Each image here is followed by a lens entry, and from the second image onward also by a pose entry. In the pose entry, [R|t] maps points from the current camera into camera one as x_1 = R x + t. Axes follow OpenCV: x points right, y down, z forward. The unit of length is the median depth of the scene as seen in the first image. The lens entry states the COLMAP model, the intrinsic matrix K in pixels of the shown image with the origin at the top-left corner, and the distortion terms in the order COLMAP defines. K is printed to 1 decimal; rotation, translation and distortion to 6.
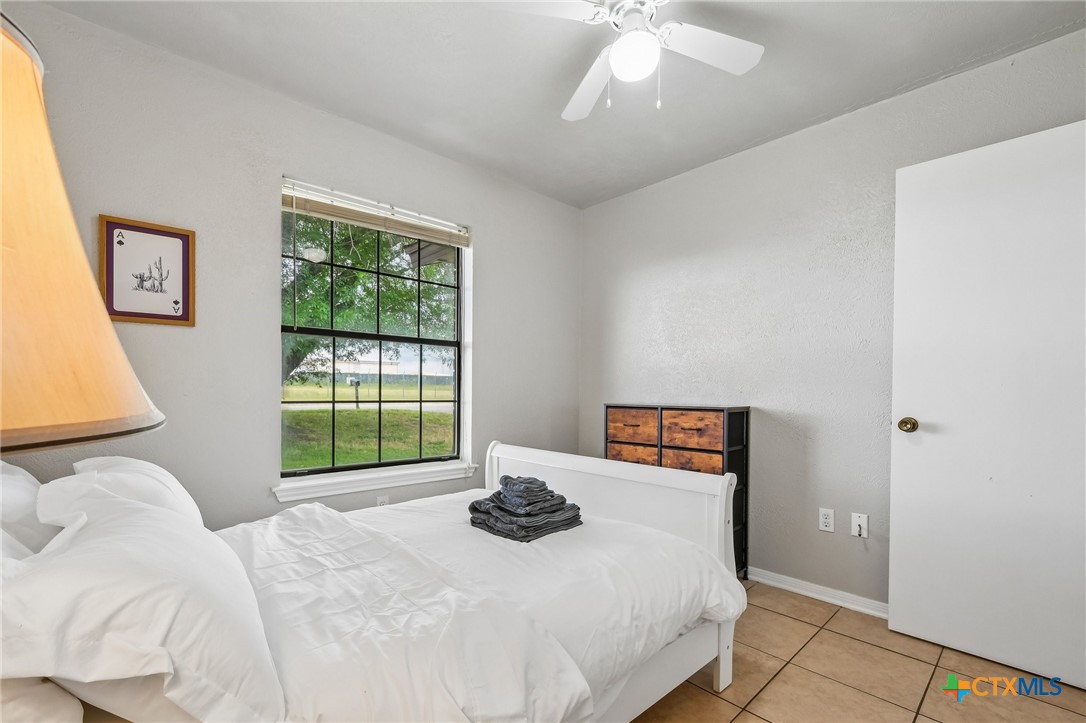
lens RADIAL K [[479.8, 0, 540.5], [0, 479.8, 394.7], [0, 0, 1]] dist [-0.001959, -0.001185]
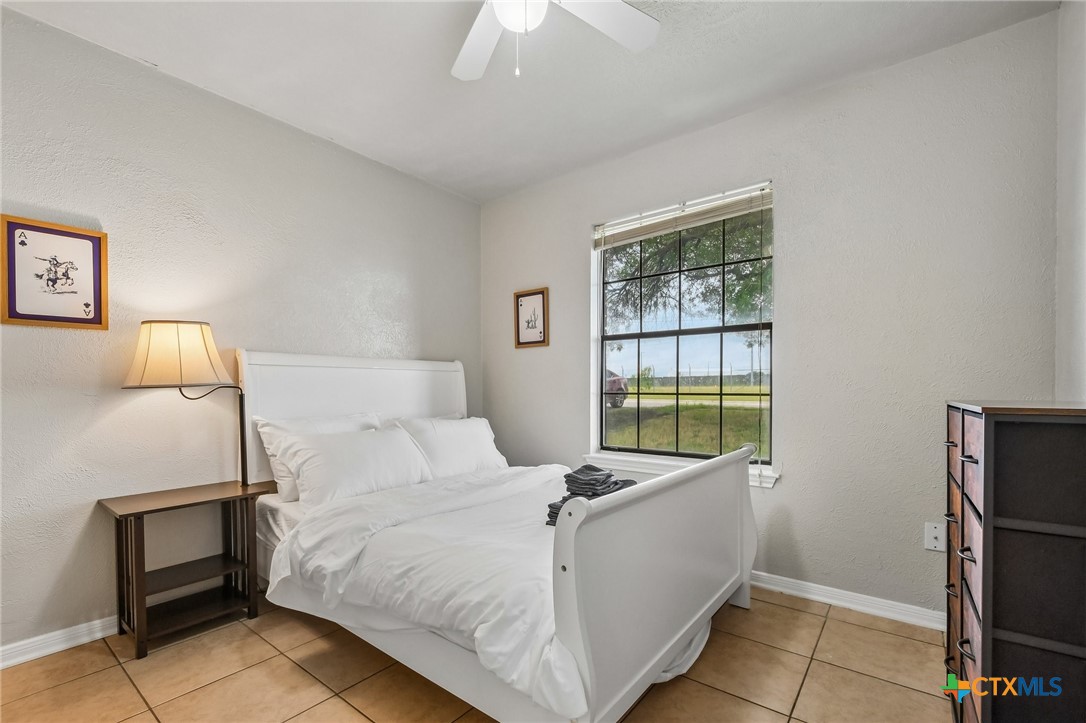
lens RADIAL K [[479.8, 0, 540.5], [0, 479.8, 394.7], [0, 0, 1]] dist [-0.001959, -0.001185]
pose [[0.152743, 0.001564, -0.988265, 0.878165], [-0.006644, 0.999978, 0.000555, 0.022831], [0.988244, 0.006482, 0.152750, 0.731963]]
